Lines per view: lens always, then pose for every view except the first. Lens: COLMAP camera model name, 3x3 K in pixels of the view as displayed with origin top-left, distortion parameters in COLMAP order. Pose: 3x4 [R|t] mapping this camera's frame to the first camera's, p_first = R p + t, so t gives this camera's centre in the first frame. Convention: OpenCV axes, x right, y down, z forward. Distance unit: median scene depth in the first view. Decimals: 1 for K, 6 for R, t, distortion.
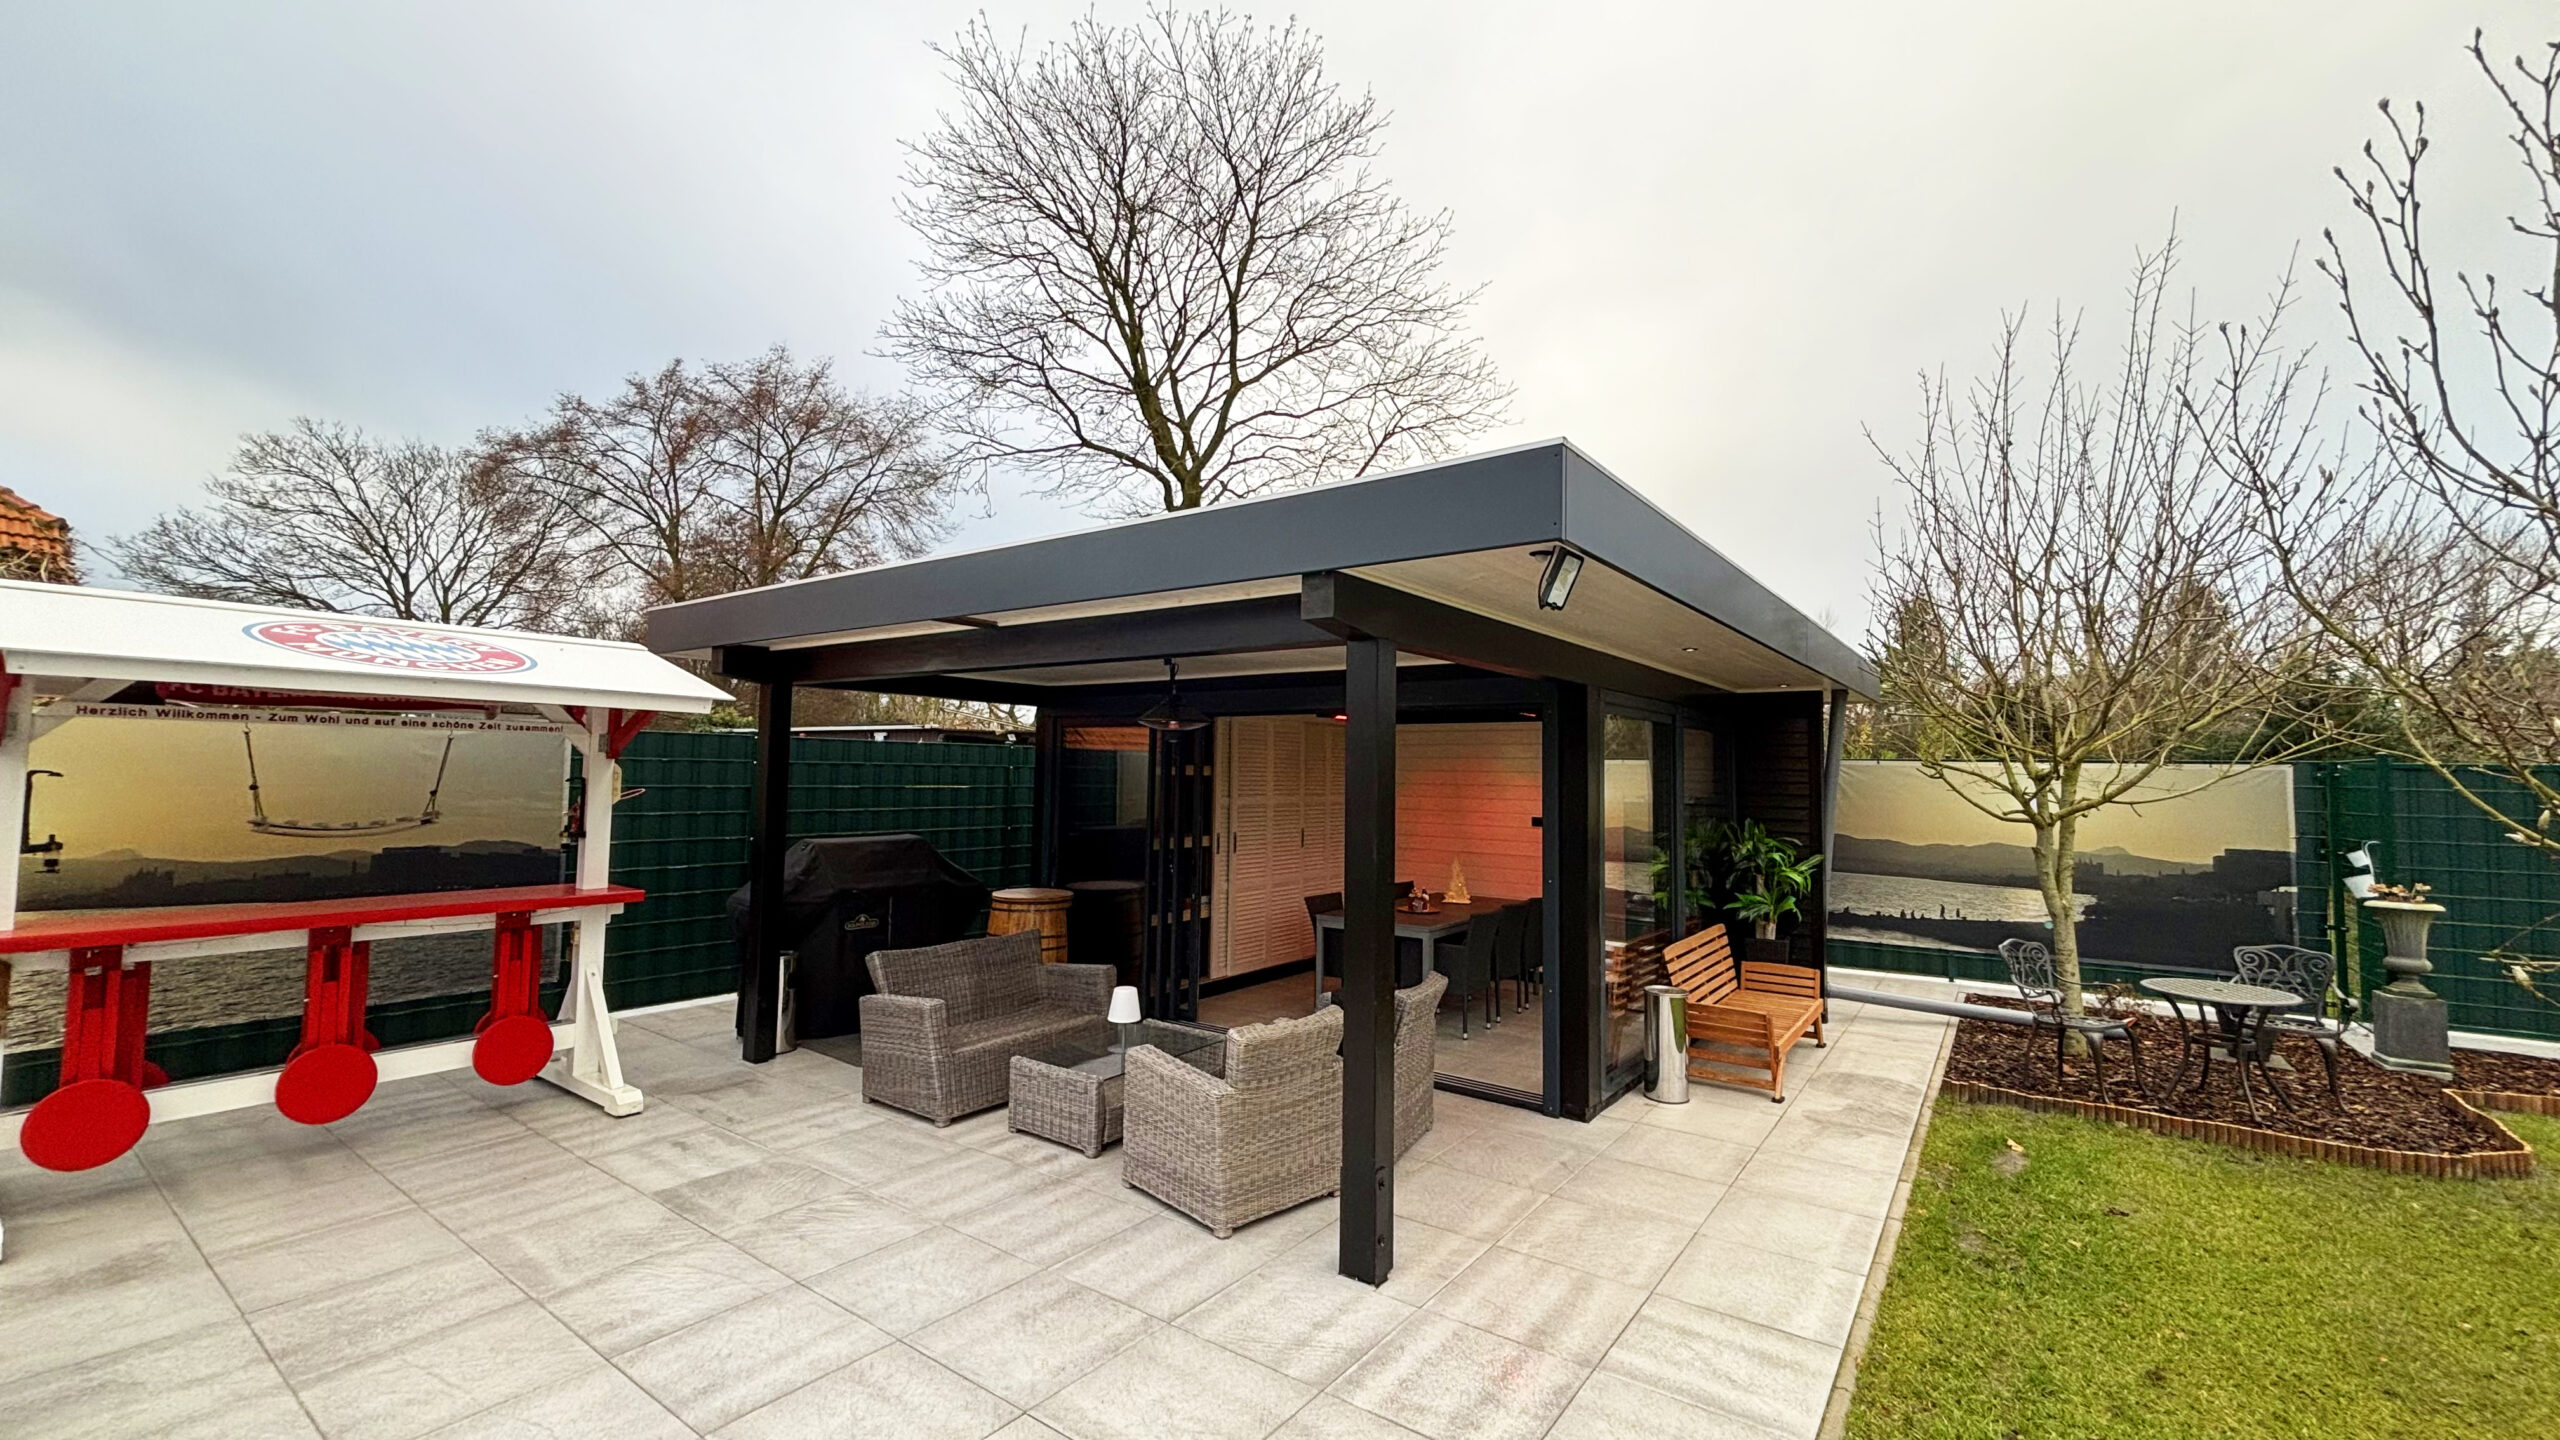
lens RADIAL K [[1031.0, 0, 1275.6], [0, 1031.0, 702.1], [0, 0, 1]] dist [0.000349, 0.000832]
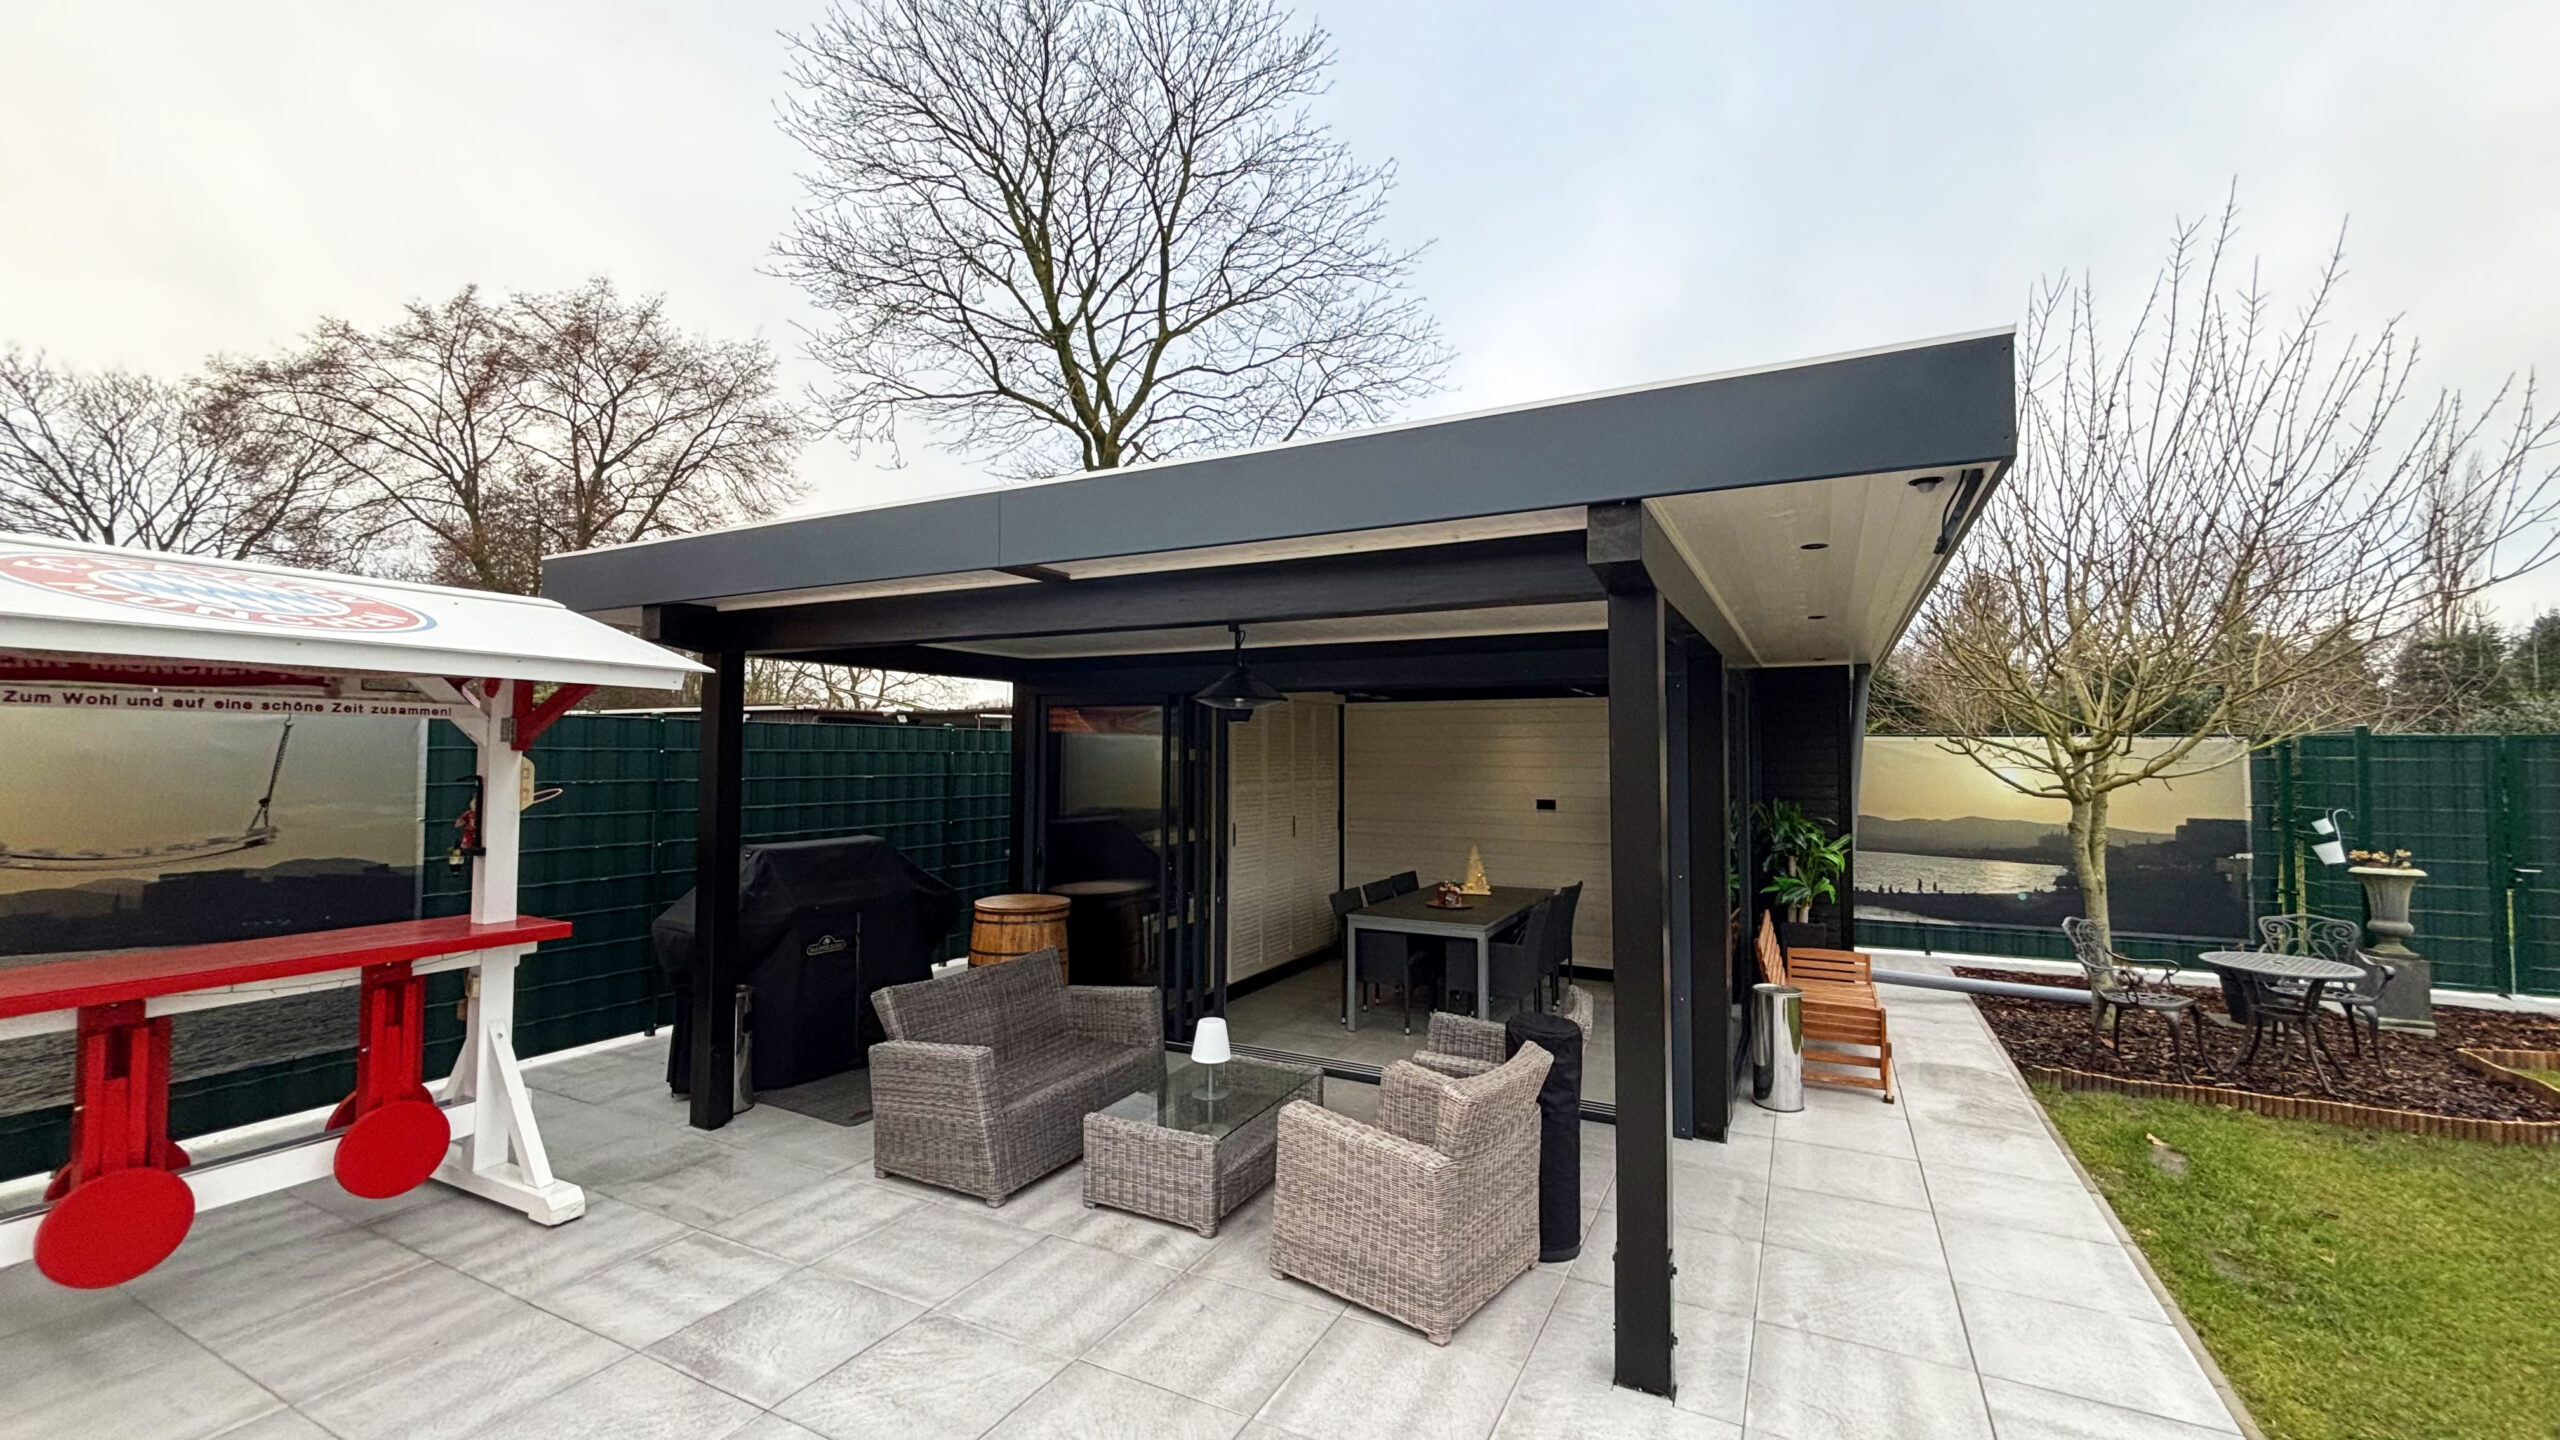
lens RADIAL K [[1031.0, 0, 1275.6], [0, 1031.0, 702.1], [0, 0, 1]] dist [0.000349, 0.000832]
pose [[0.988726, -0.004068, 0.149683, -0.170407], [0.001026, 0.999792, 0.020390, 0.003918], [-0.149735, -0.020007, 0.988524, 0.139376]]
